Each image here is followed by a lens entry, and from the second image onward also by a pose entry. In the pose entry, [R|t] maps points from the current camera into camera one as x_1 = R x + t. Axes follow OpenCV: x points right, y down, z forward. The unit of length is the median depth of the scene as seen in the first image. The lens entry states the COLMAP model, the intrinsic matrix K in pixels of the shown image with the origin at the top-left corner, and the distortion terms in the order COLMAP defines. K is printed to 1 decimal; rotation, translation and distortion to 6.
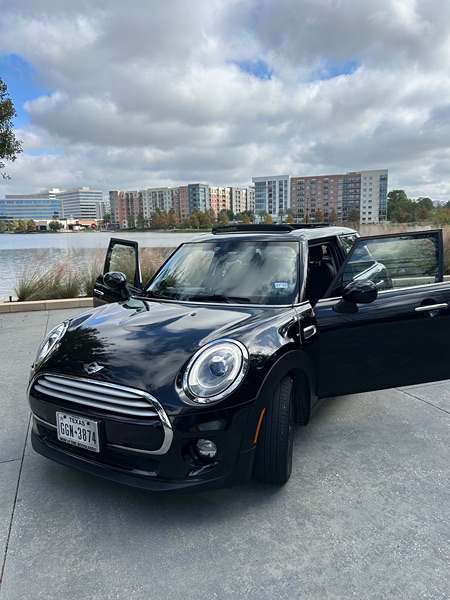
lens RADIAL K [[433.5, 0, 225.0], [0, 433.5, 300.0], [0, 0, 1]] dist [-0.005832, -0.005832]
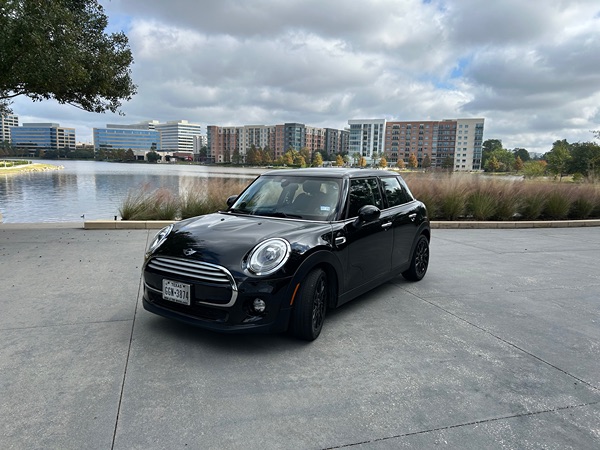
lens RADIAL K [[433.5, 0, 300.0], [0, 433.5, 225.0], [0, 0, 1]] dist [-0.005832, -0.005832]
pose [[0.997581, 0.059343, -0.036197, 0.031379], [-0.060483, 0.997680, -0.031250, 0.021030], [0.034259, 0.033364, 0.998856, -0.120689]]
